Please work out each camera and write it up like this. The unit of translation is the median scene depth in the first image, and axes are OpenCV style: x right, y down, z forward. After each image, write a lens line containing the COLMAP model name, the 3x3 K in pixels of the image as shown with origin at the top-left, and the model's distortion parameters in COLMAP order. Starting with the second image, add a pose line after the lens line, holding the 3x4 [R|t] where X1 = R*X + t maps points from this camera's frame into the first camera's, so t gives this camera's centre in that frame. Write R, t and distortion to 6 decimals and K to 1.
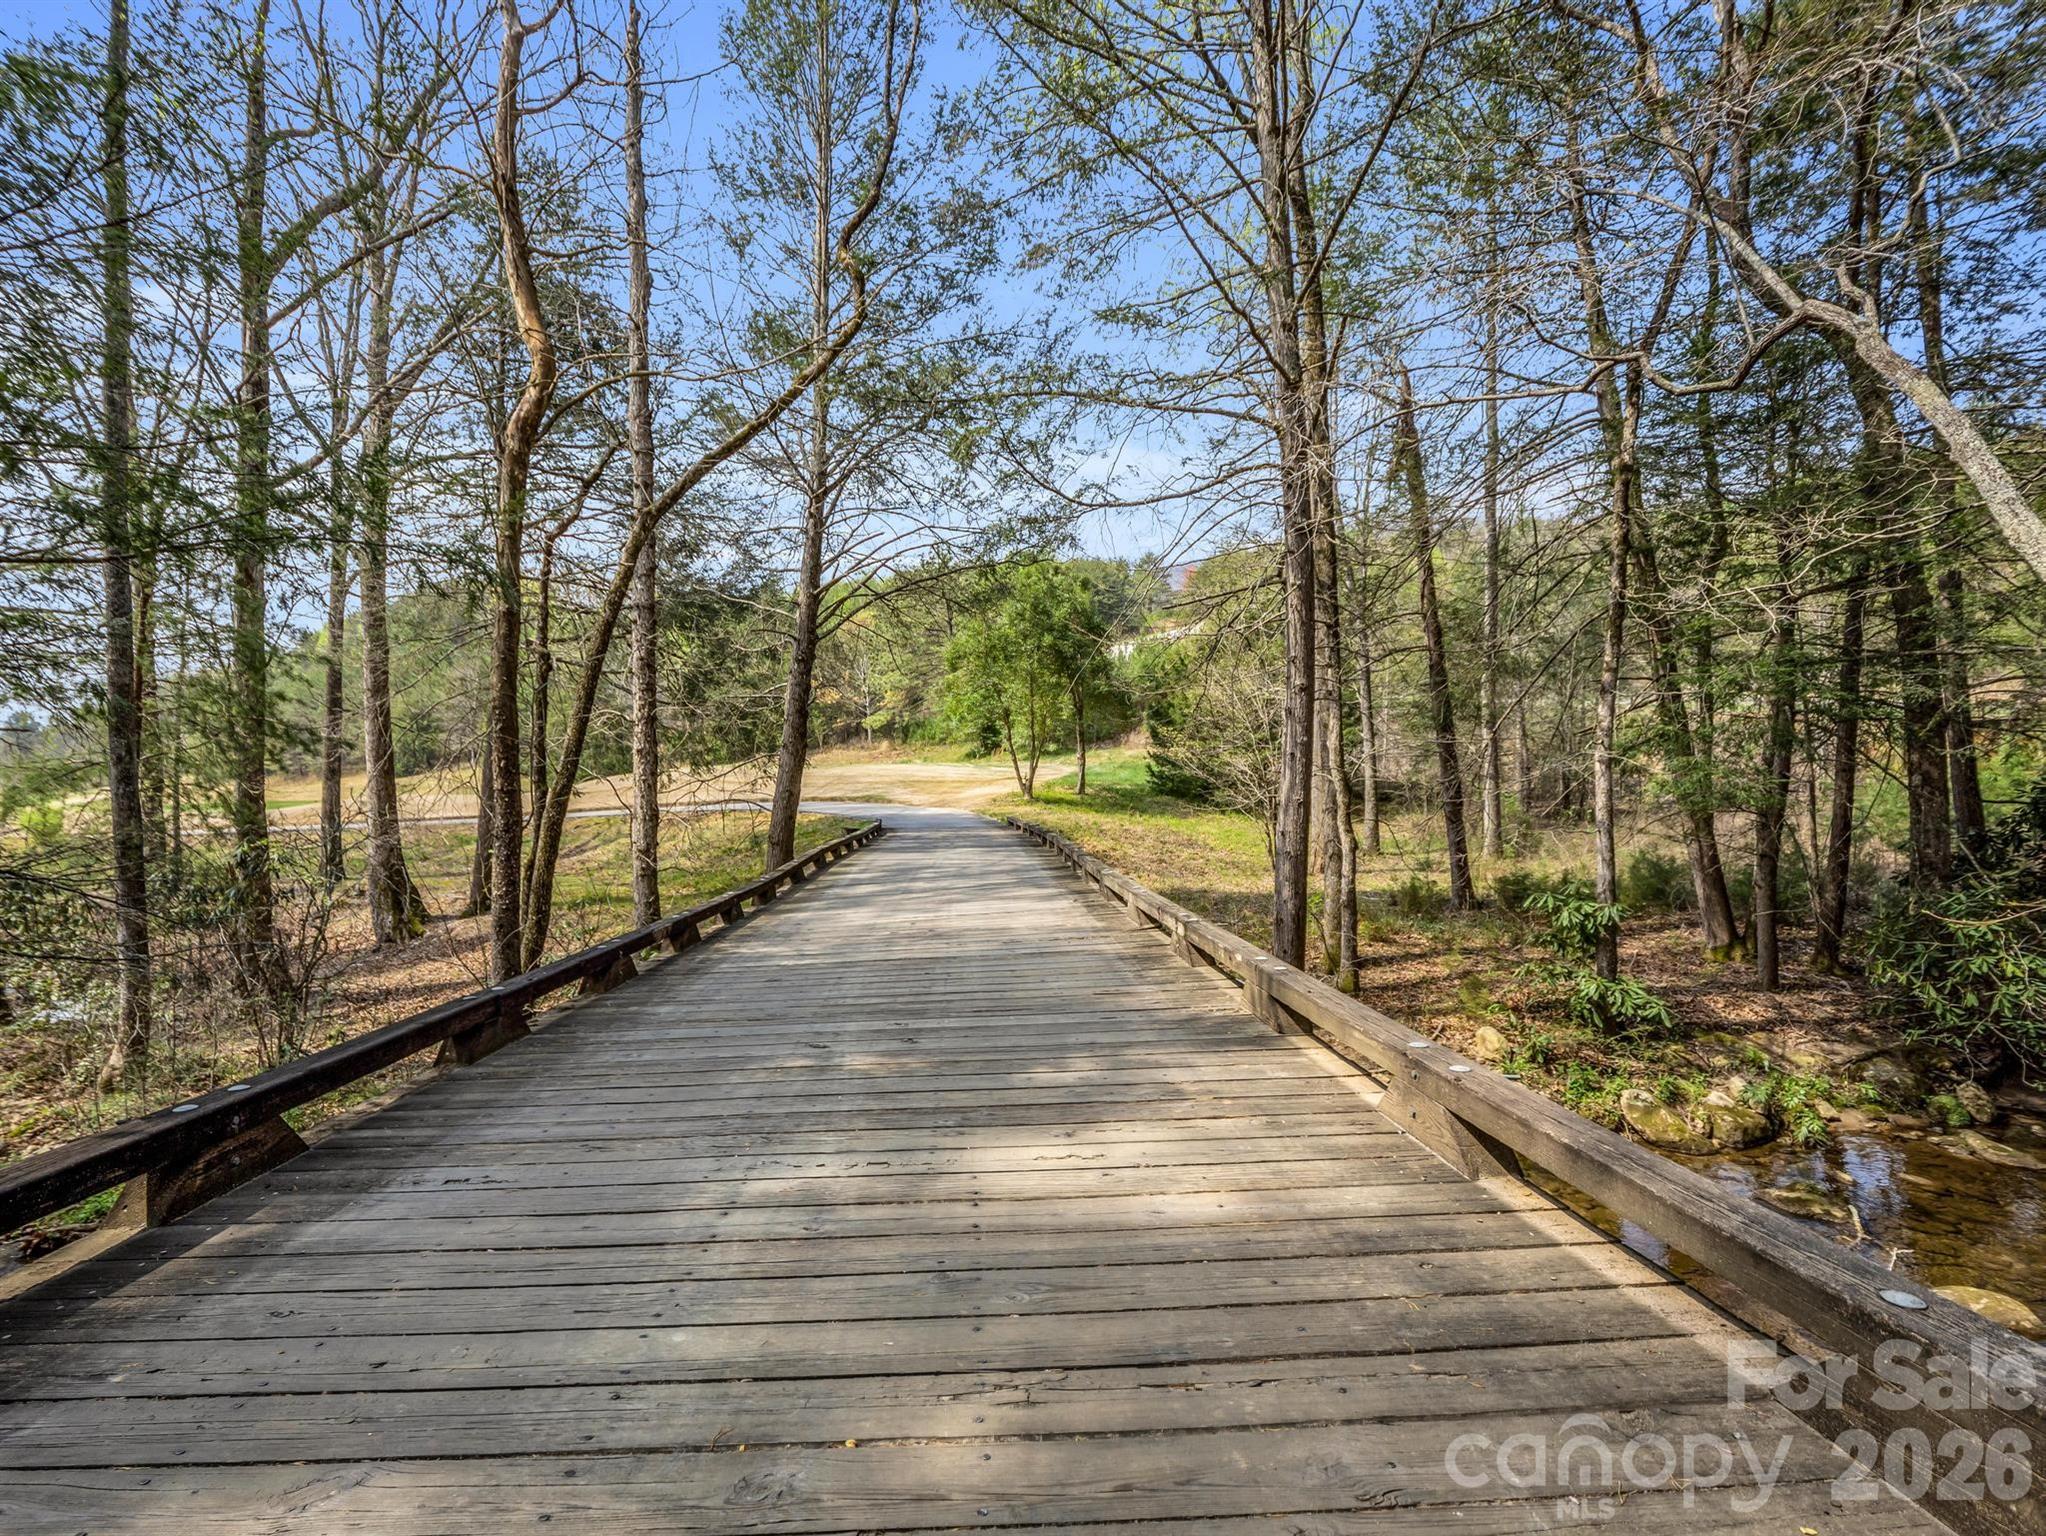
lens RADIAL K [[982.3, 0, 1023.0], [0, 982.3, 768.0], [0, 0, 1]] dist [-0.018743, -0.001370]
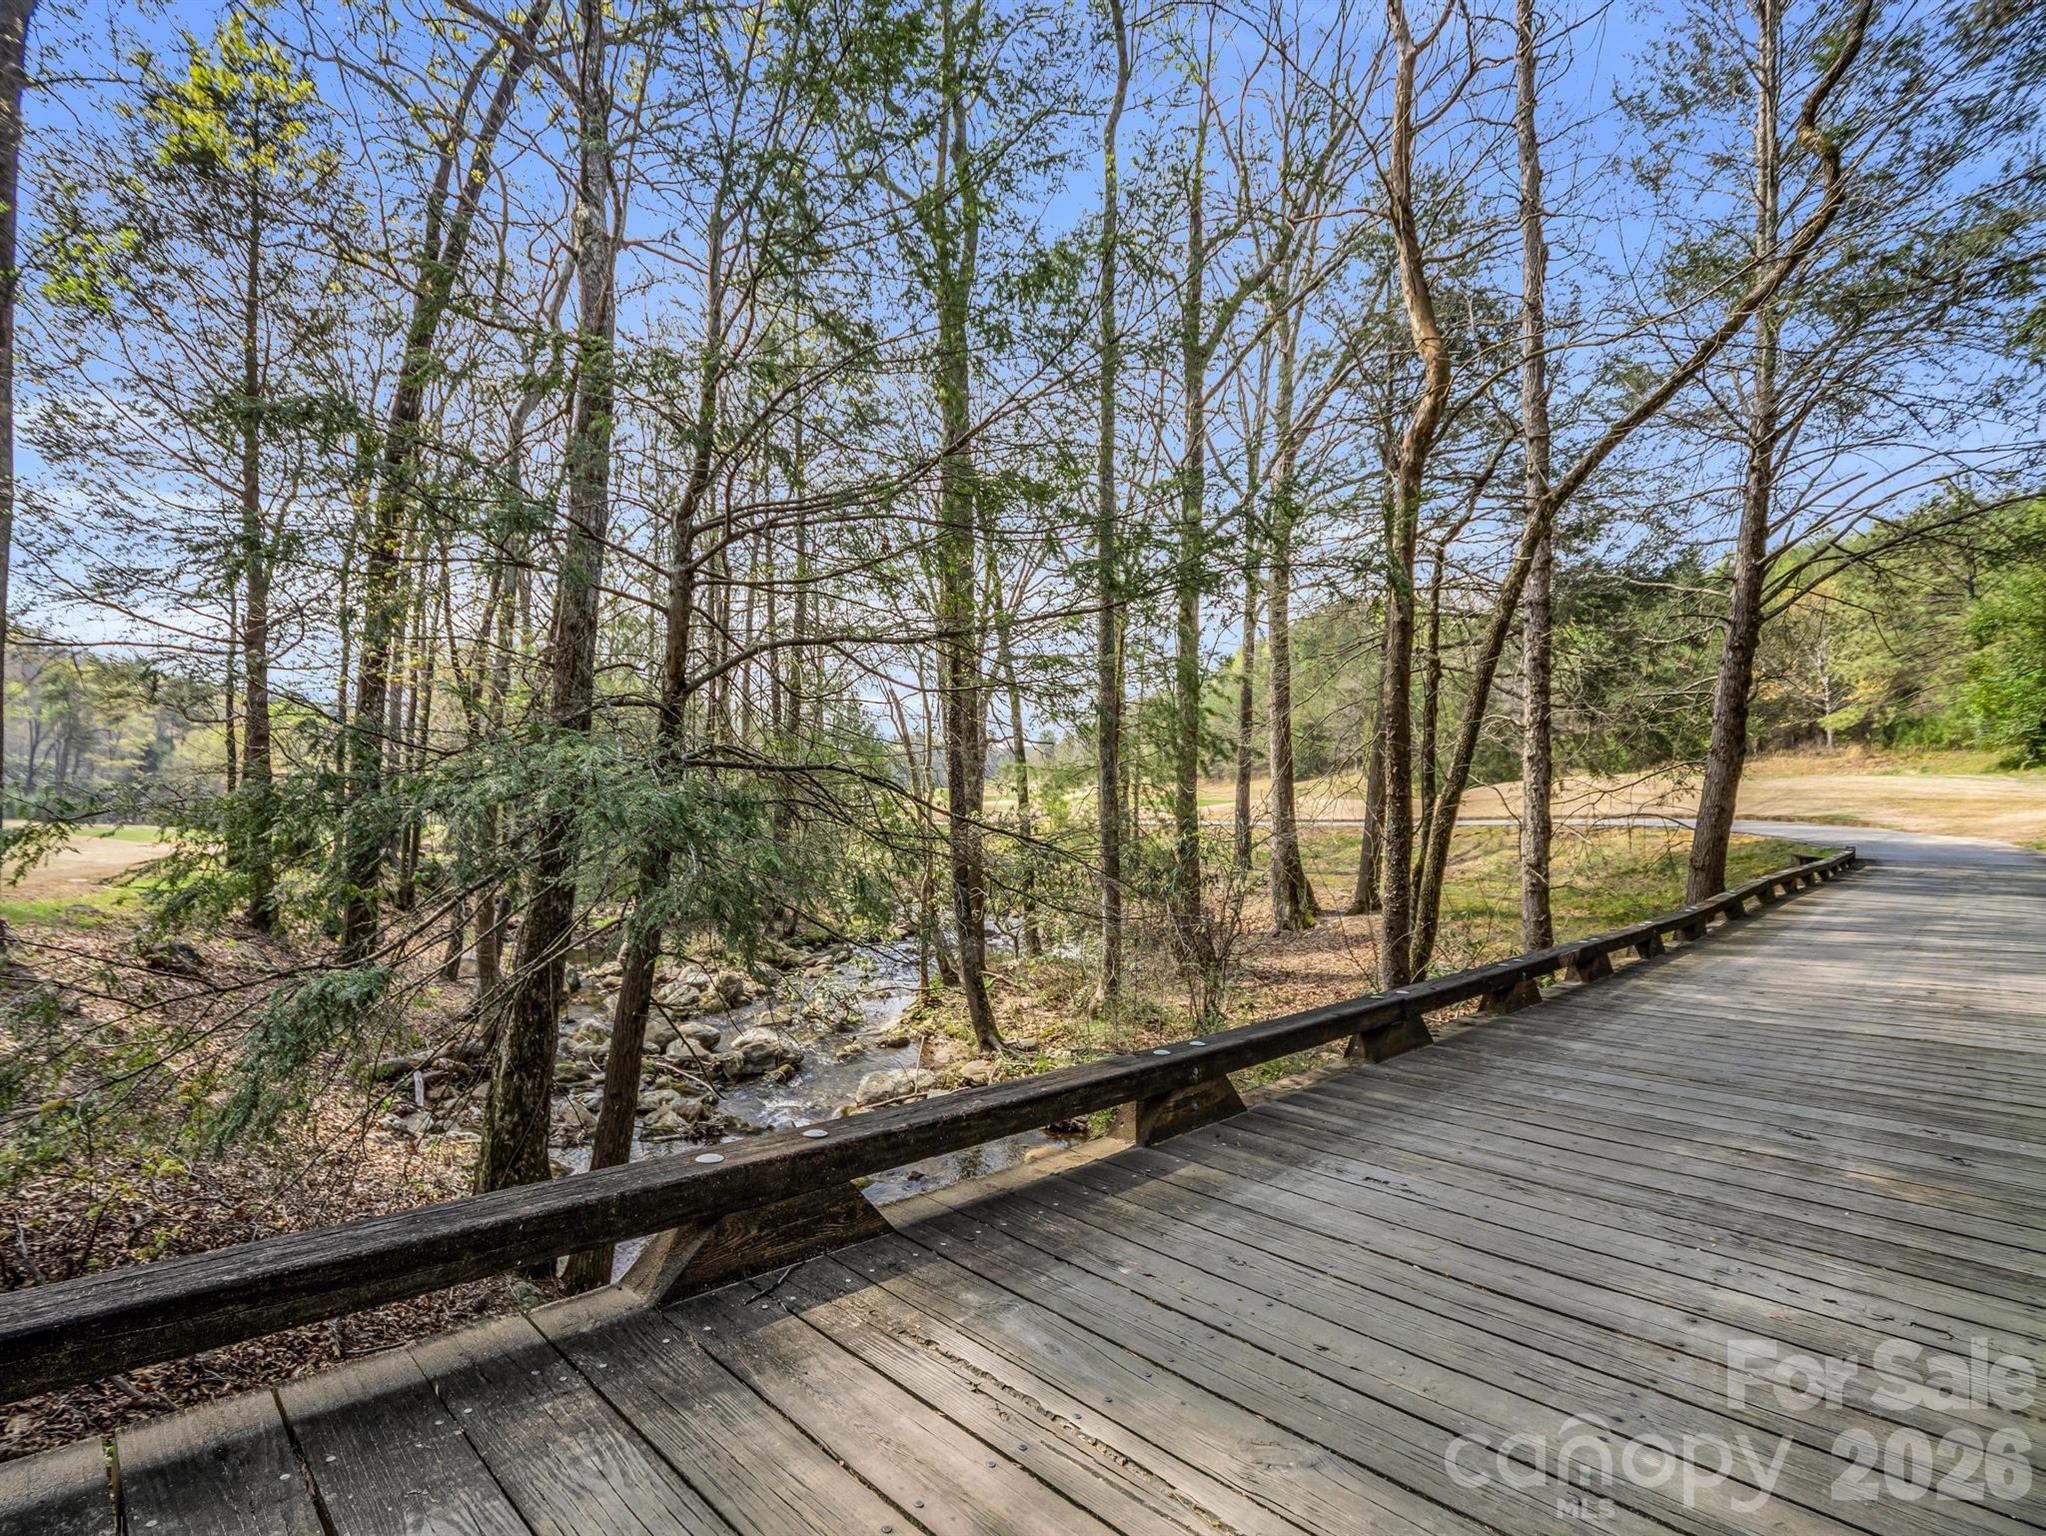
lens RADIAL K [[925.3, 0, 1023.0], [0, 925.3, 768.0], [0, 0, 1]] dist [-0.031105, 0.000020]
pose [[0.695371, 0.006377, -0.718622, -0.104309], [-0.015614, 0.999859, -0.006237, 0.005441], [0.718481, 0.015557, 0.695372, 0.045979]]
